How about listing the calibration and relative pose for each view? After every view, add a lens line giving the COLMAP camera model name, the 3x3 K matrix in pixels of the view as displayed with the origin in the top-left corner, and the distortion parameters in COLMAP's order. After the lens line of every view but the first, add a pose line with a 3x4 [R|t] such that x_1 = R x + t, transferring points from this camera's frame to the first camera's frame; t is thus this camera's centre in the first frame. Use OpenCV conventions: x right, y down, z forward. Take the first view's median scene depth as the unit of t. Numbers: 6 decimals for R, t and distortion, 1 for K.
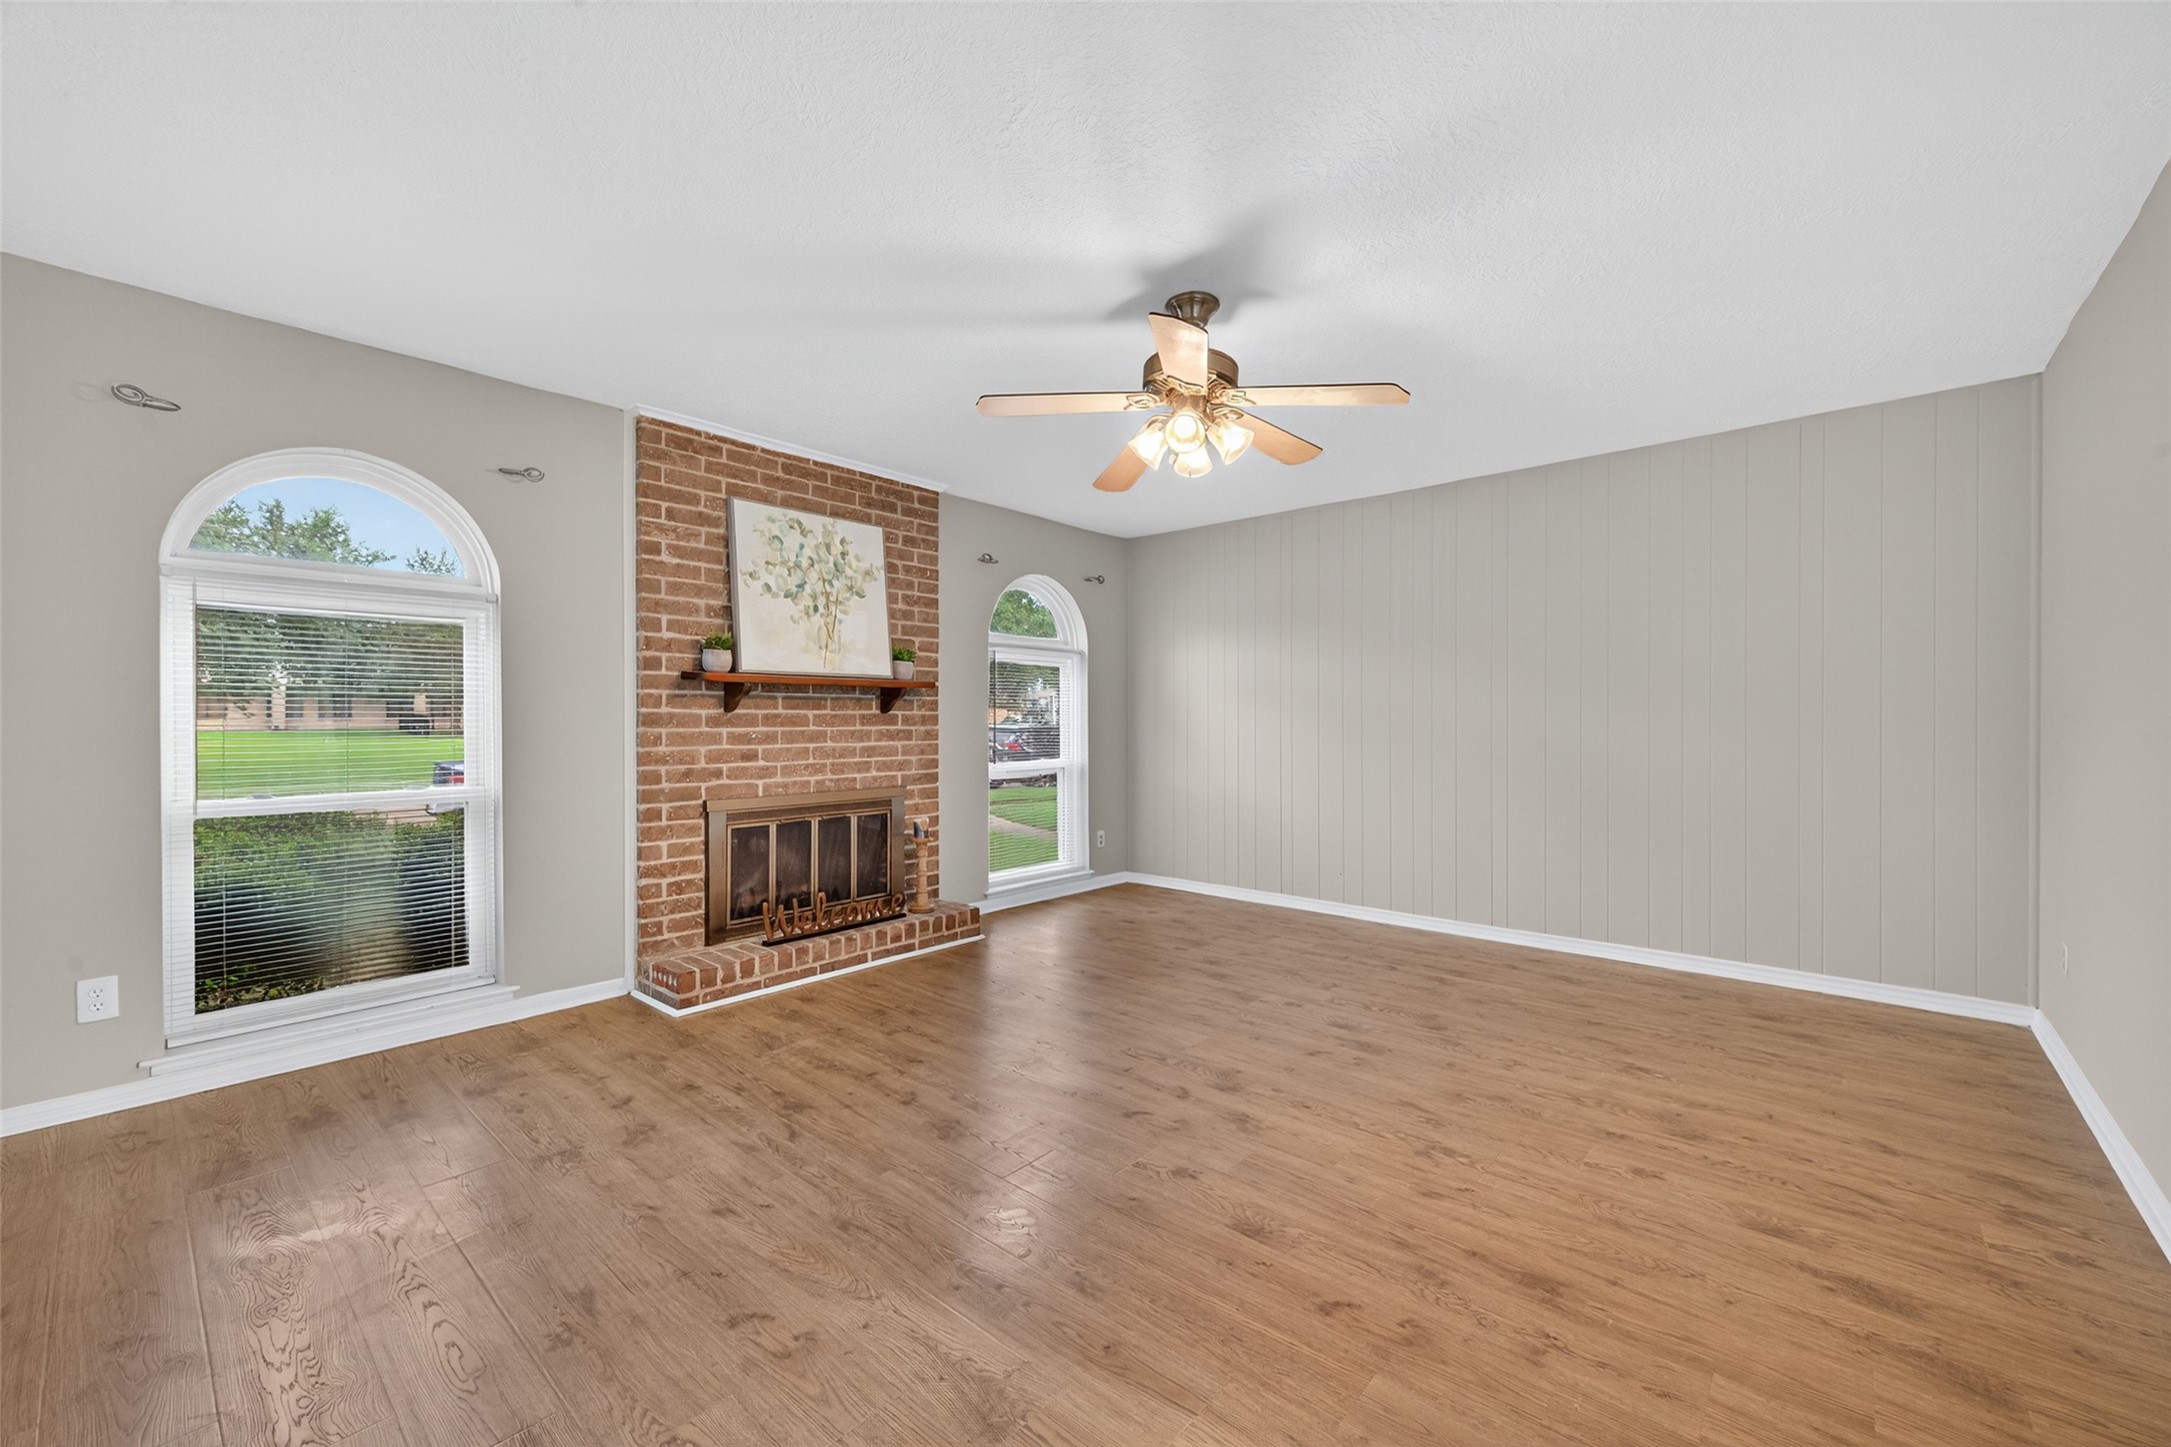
lens RADIAL K [[843.0, 0, 1068.8], [0, 843.0, 719.8], [0, 0, 1]] dist [0.003725, -0.001163]
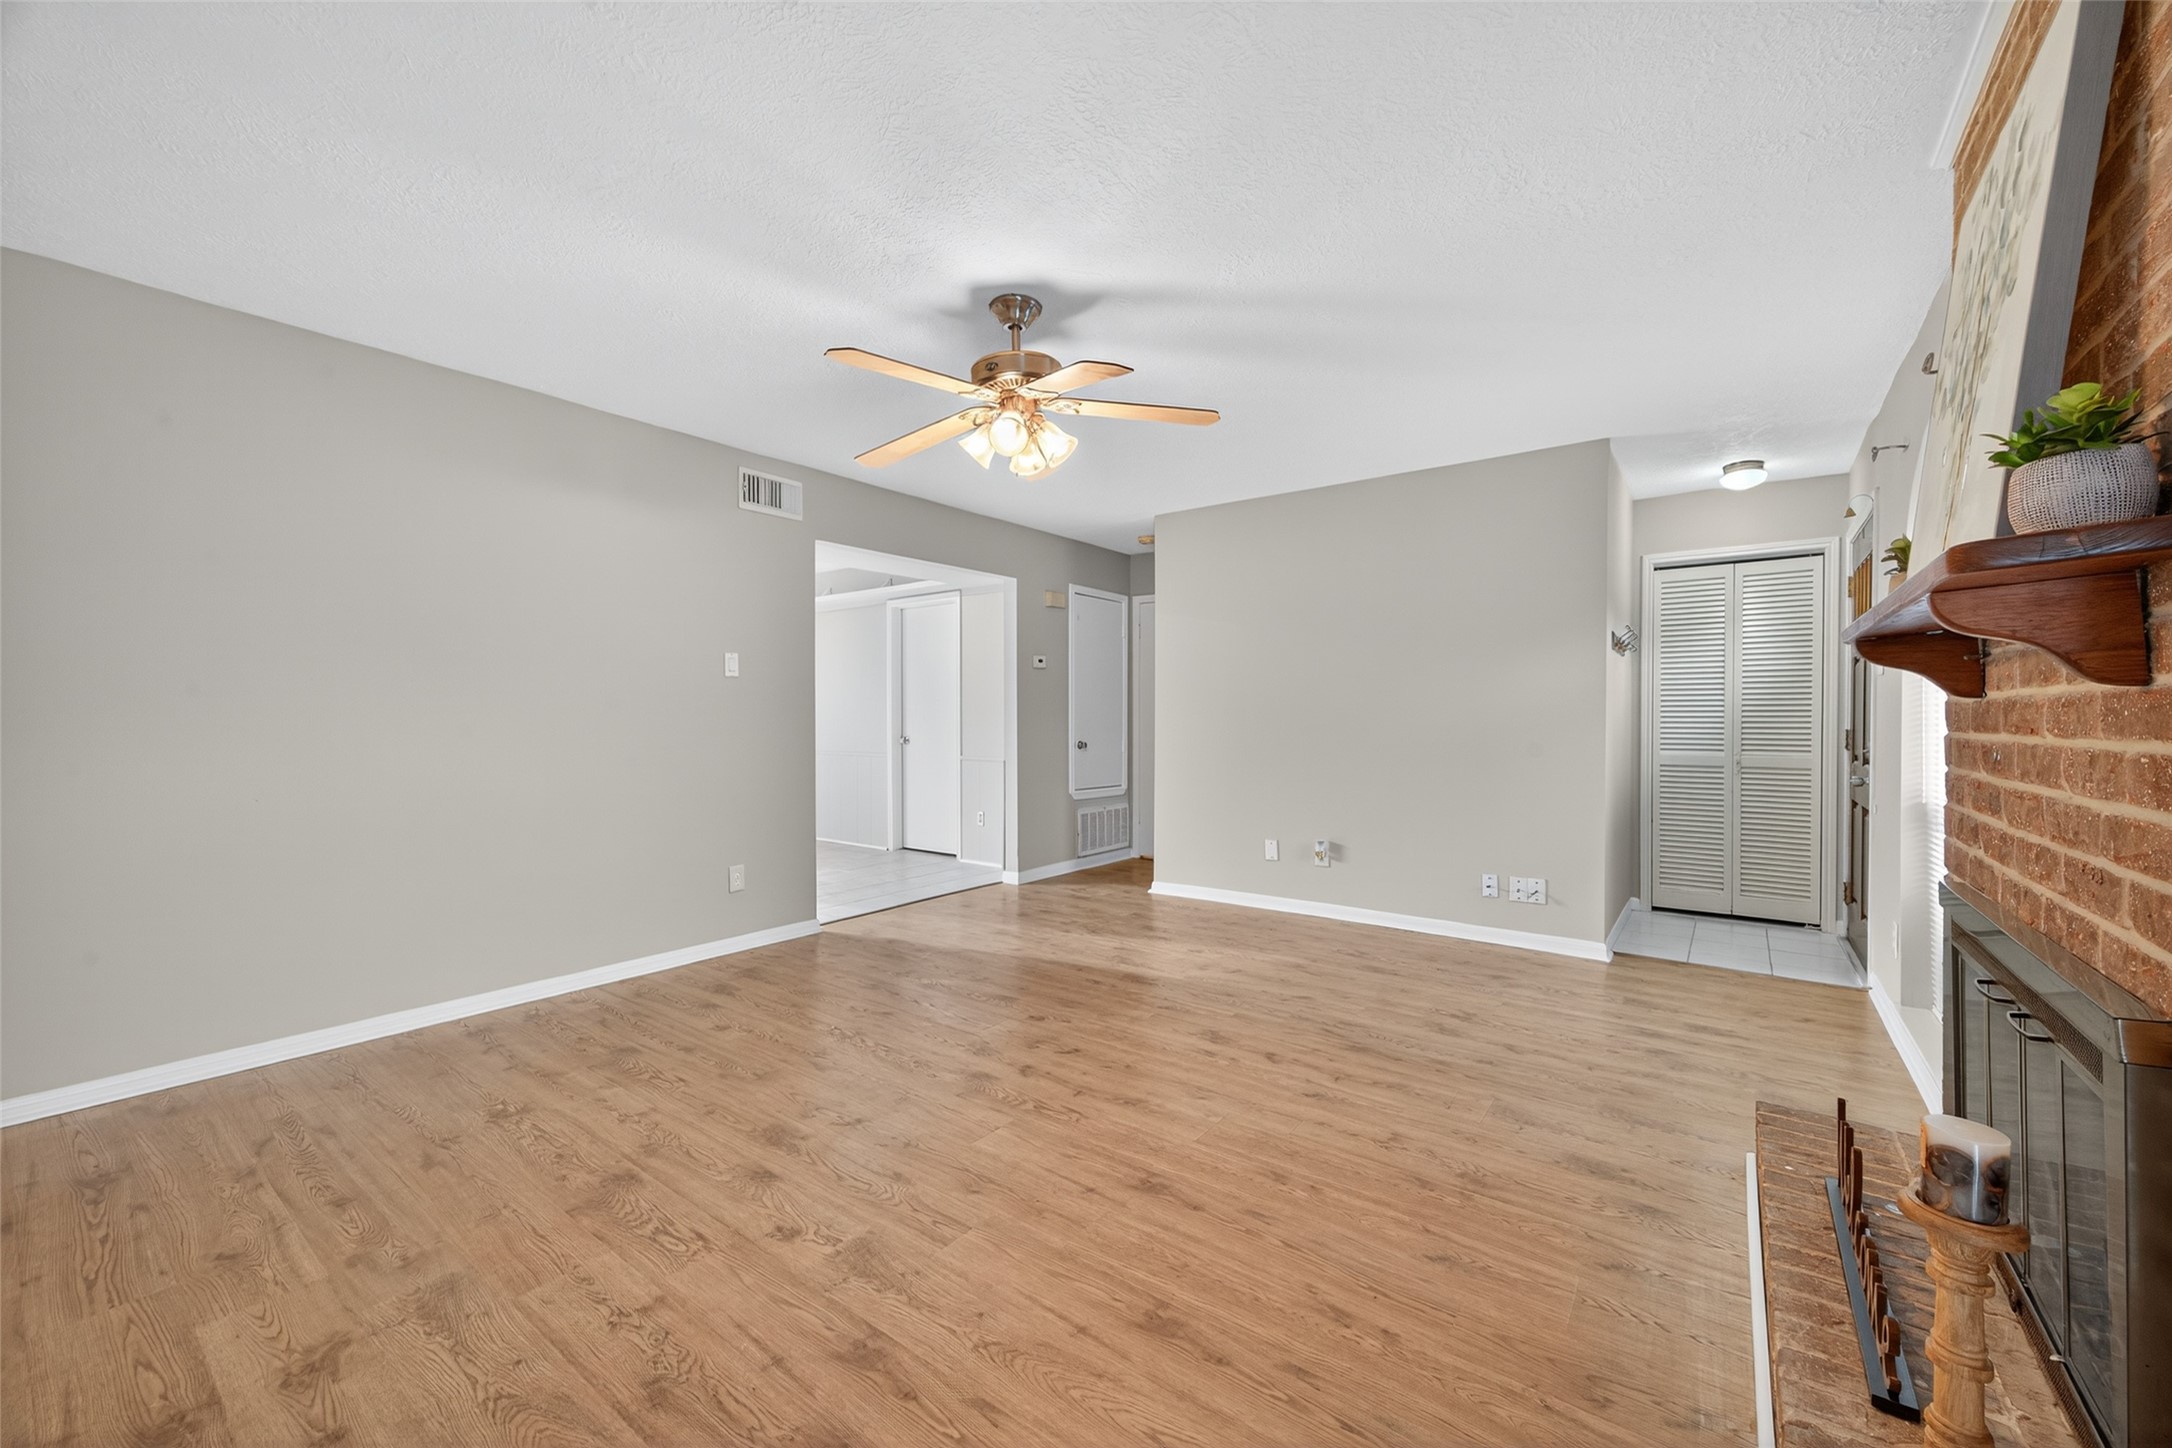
lens RADIAL K [[843.4, 0, 1087.0], [0, 843.4, 725.7], [0, 0, 1]] dist [0.003725, -0.001163]
pose [[-0.994799, 0.001003, -0.101851, 0.120220], [-0.000304, 0.999918, 0.012821, -0.002000], [0.101855, 0.012785, -0.994717, 1.490929]]
